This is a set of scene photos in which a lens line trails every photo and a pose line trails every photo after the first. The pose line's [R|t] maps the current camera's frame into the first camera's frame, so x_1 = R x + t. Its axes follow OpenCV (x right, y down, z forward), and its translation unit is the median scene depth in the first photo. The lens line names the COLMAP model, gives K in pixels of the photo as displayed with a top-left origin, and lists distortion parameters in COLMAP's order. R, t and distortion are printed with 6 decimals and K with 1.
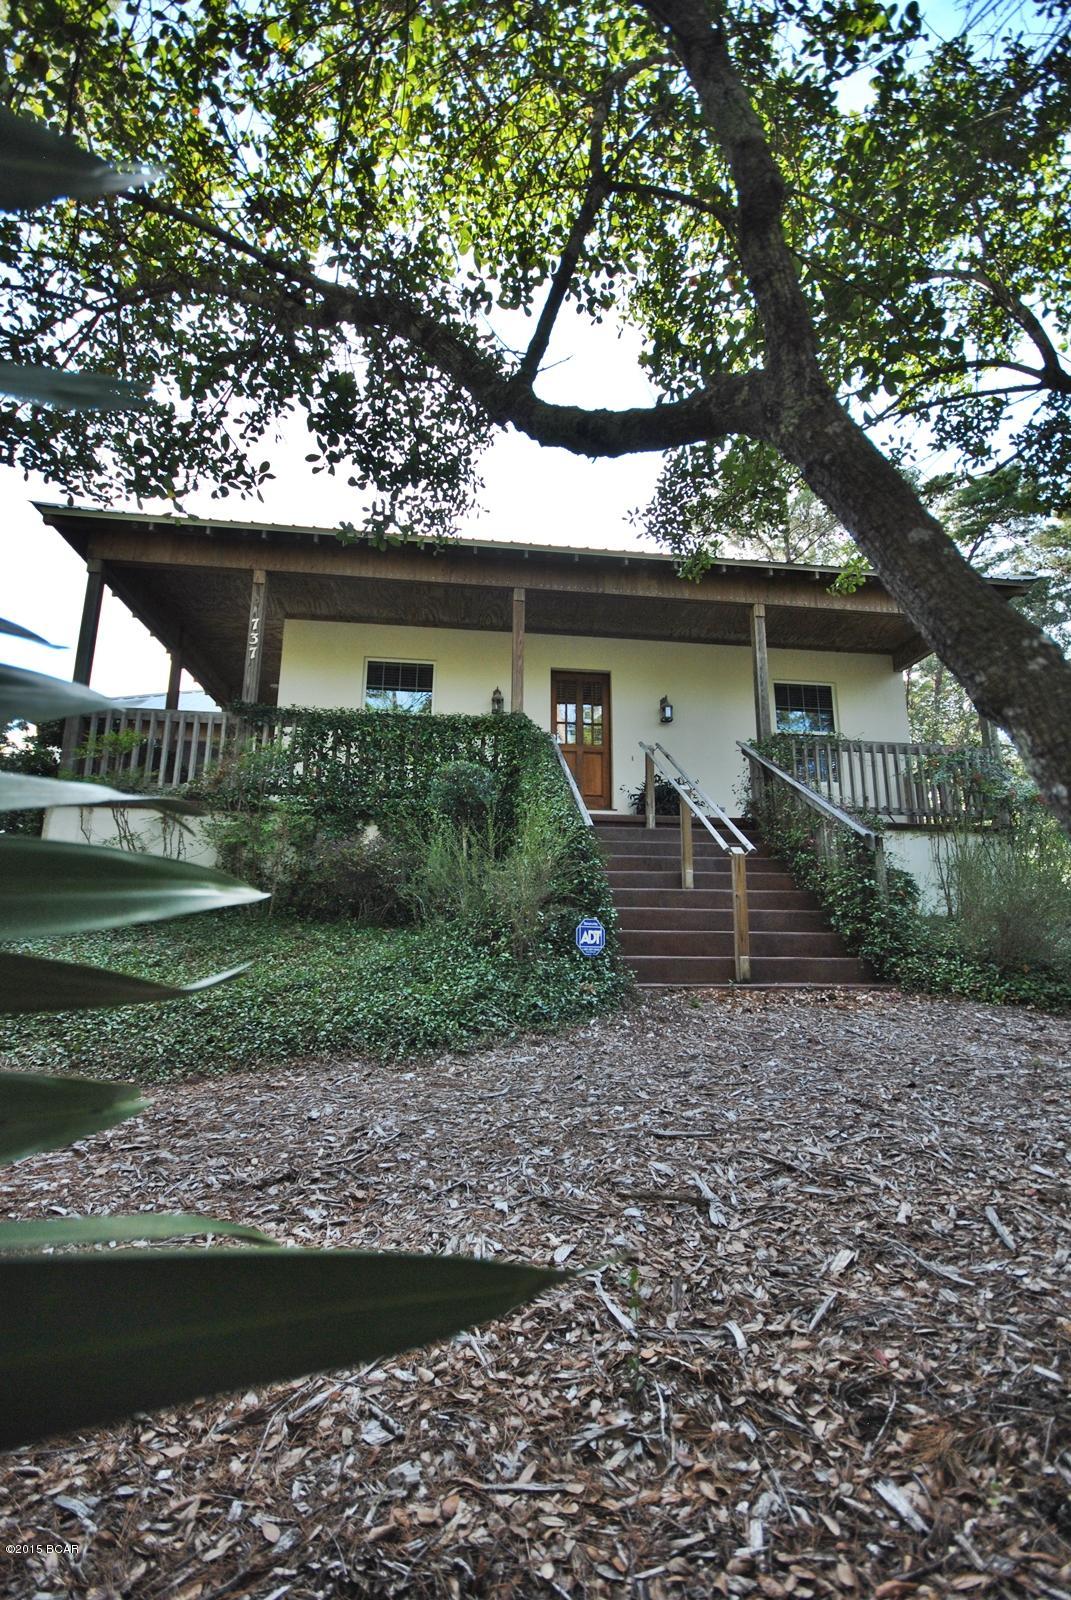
lens RADIAL K [[707.8, 0, 532.6], [0, 707.8, 801.3], [0, 0, 1]] dist [0.010981, -0.012496]
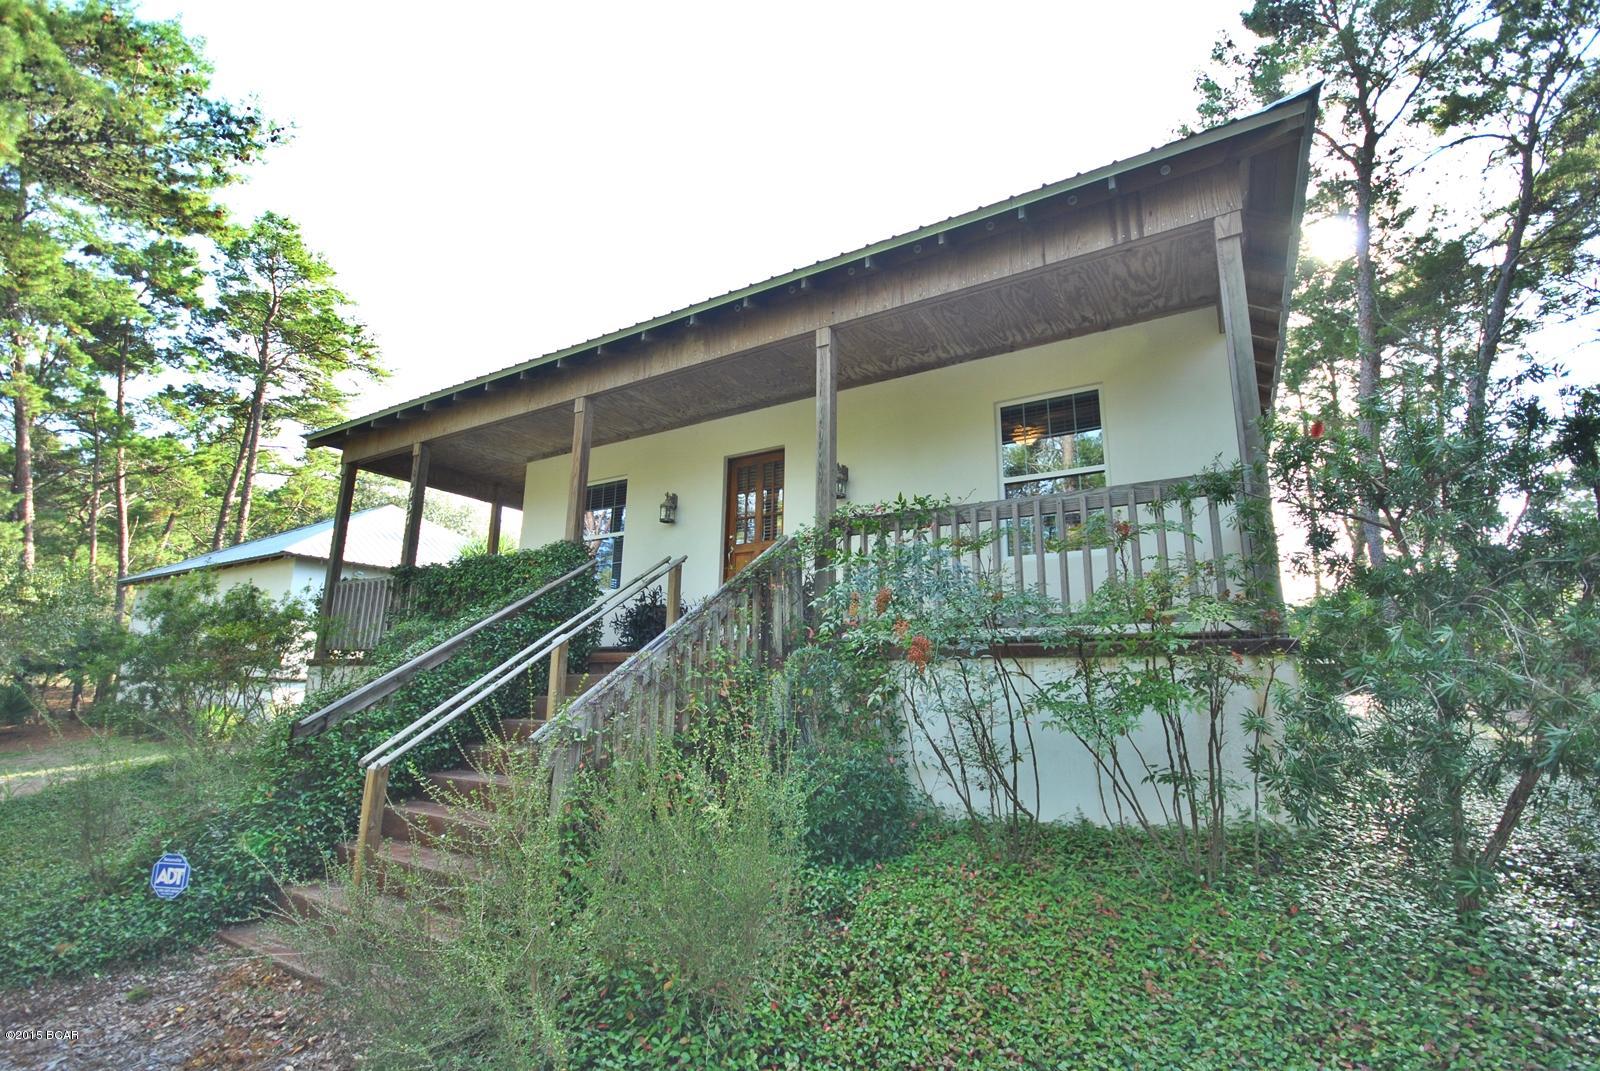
lens RADIAL K [[707.8, 0, 805.5], [0, 707.8, 537.8], [0, 0, 1]] dist [0.010981, -0.012496]
pose [[0.791146, -0.123297, -0.599071, 1.671070], [0.124369, 0.991437, -0.039807, -0.122717], [0.598850, -0.043013, 0.799706, 1.012087]]
